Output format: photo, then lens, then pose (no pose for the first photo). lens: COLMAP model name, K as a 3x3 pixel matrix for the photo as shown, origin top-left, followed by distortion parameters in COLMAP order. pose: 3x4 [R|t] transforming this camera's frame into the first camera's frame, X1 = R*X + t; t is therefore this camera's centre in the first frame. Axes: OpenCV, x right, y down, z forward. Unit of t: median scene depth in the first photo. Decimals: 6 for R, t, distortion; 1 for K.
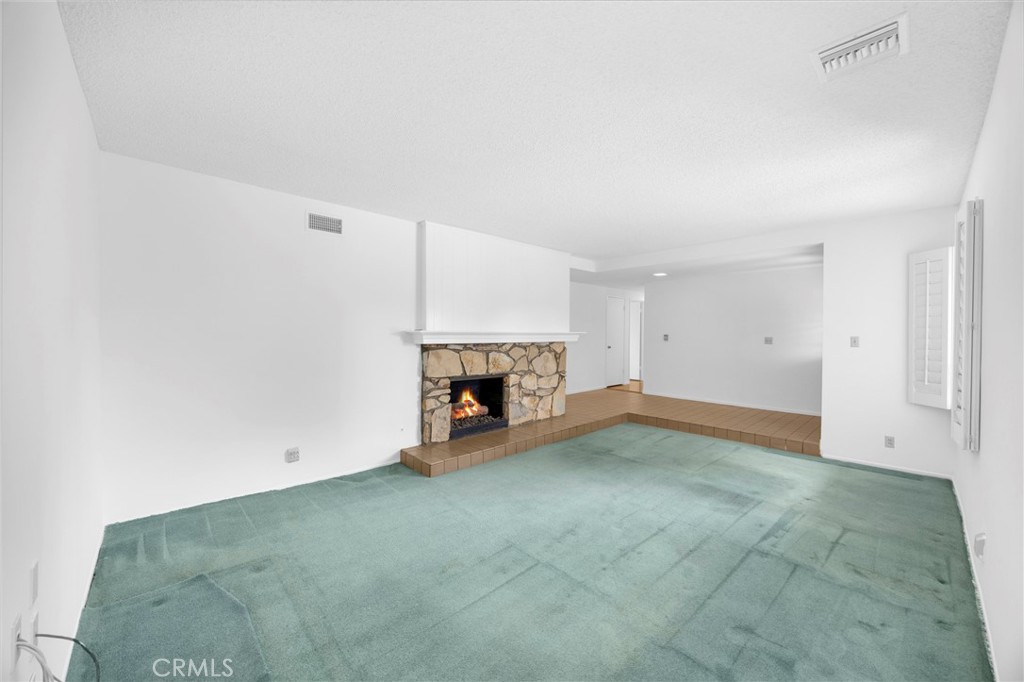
lens RADIAL K [[383.6, 0, 513.4], [0, 383.6, 339.0], [0, 0, 1]] dist [-0.008393, 0.000052]
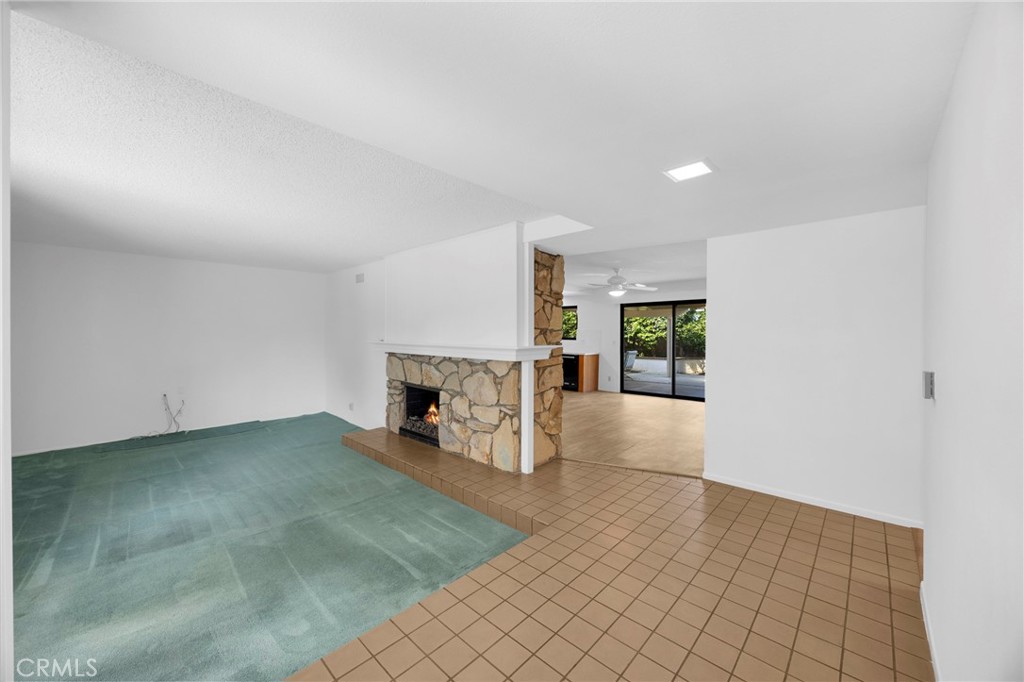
lens RADIAL K [[383.6, 0, 512.3], [0, 383.6, 335.6], [0, 0, 1]] dist [-0.008393, 0.000052]
pose [[0.059661, 0.005795, -0.998202, 0.880197], [-0.016072, 0.999859, 0.004844, -0.043804], [0.998089, 0.015754, 0.059746, 1.086312]]
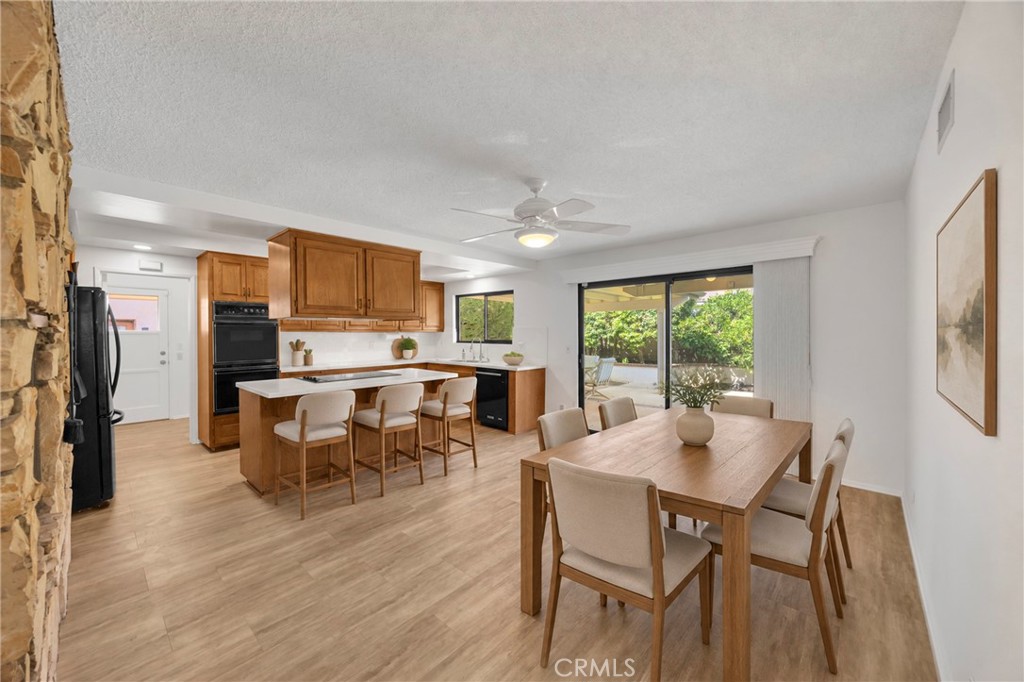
lens RADIAL K [[383.6, 0, 509.0], [0, 383.6, 335.6], [0, 0, 1]] dist [-0.008393, 0.000052]
pose [[0.069515, 0.004196, -0.997572, 0.197141], [-0.006594, 0.999971, 0.003747, -0.049336], [0.997559, 0.006318, 0.069541, 1.418016]]
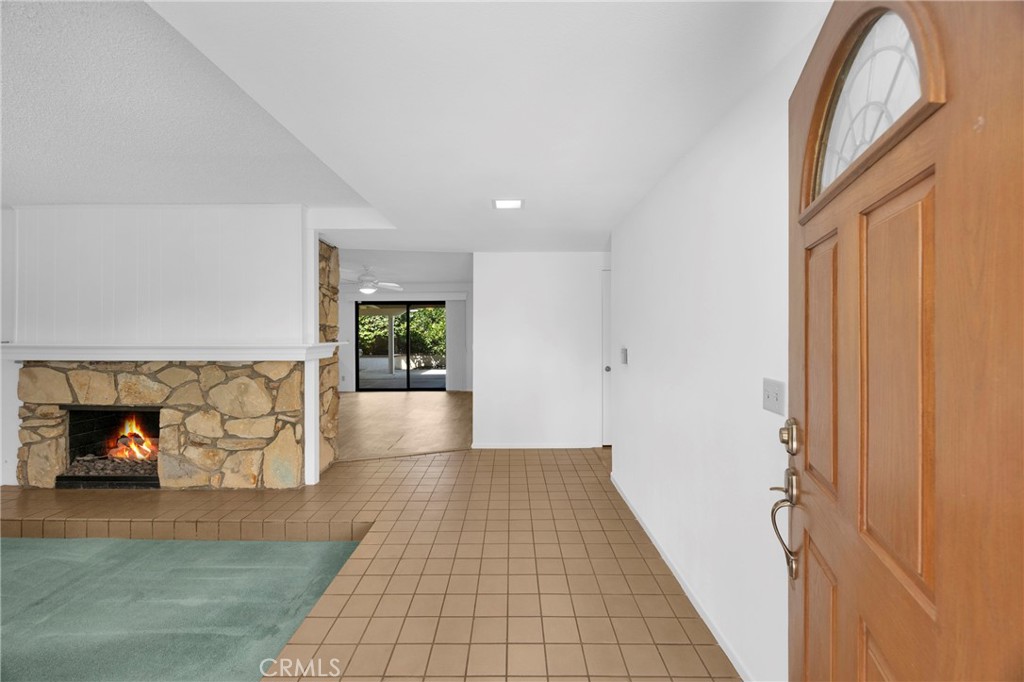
lens RADIAL K [[383.6, 0, 510.3], [0, 383.6, 332.3], [0, 0, 1]] dist [-0.008393, 0.000052]
pose [[0.727206, -0.002499, -0.686415, 0.853509], [-0.007050, 0.999913, -0.011109, -0.034882], [0.686384, 0.012918, 0.727125, 0.911849]]
